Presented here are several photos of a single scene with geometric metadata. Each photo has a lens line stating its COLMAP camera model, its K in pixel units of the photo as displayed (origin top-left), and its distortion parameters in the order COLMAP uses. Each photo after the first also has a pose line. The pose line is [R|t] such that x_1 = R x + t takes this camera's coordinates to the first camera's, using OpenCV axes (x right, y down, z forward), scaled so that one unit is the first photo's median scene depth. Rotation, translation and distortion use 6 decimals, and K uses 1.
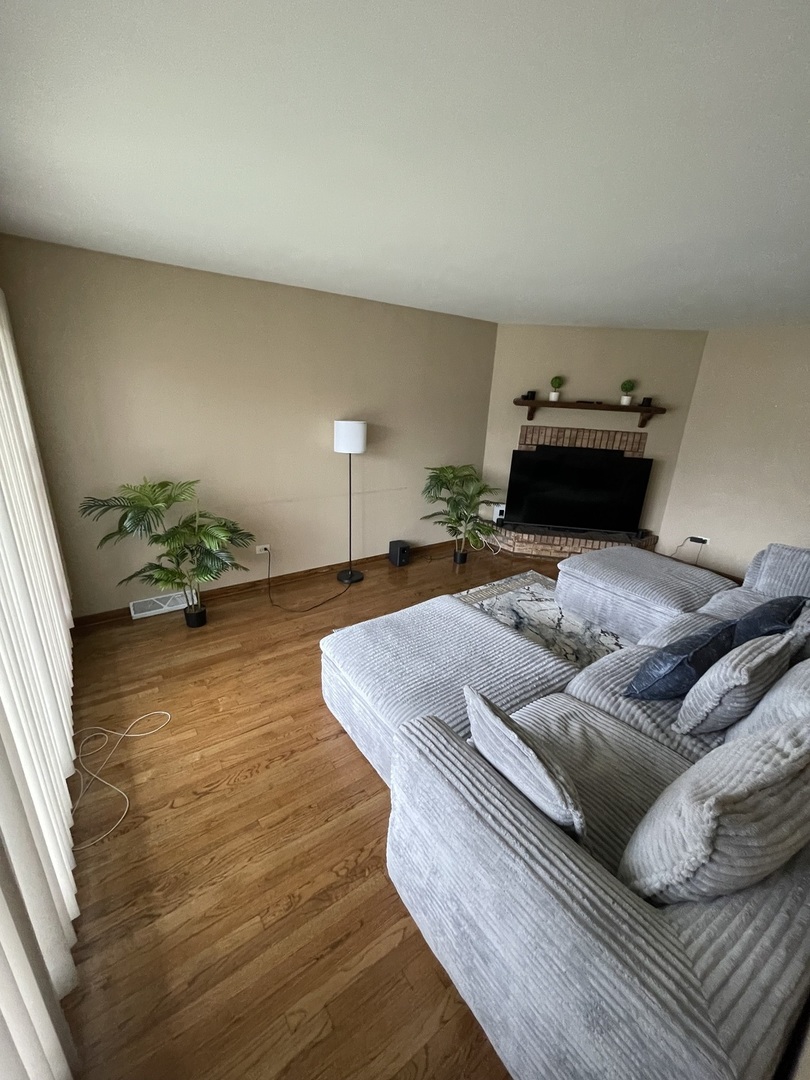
lens RADIAL K [[432.7, 0, 400.0], [0, 432.7, 541.7], [0, 0, 1]] dist [-0.003174, 0.001031]
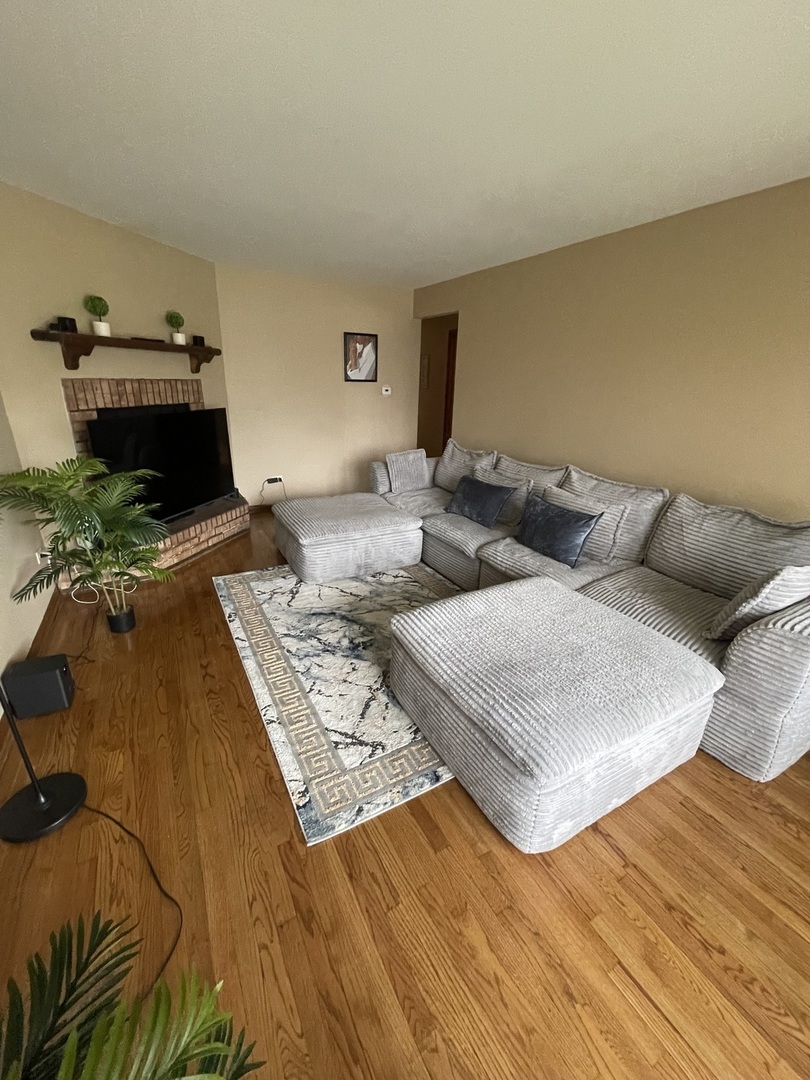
lens RADIAL K [[432.7, 0, 402.0], [0, 432.7, 542.2], [0, 0, 1]] dist [-0.003174, 0.001031]
pose [[0.107078, -0.394991, 0.912423, -0.310115], [0.307898, 0.885760, 0.347315, -0.144925], [-0.945375, 0.243743, 0.216463, 0.530470]]
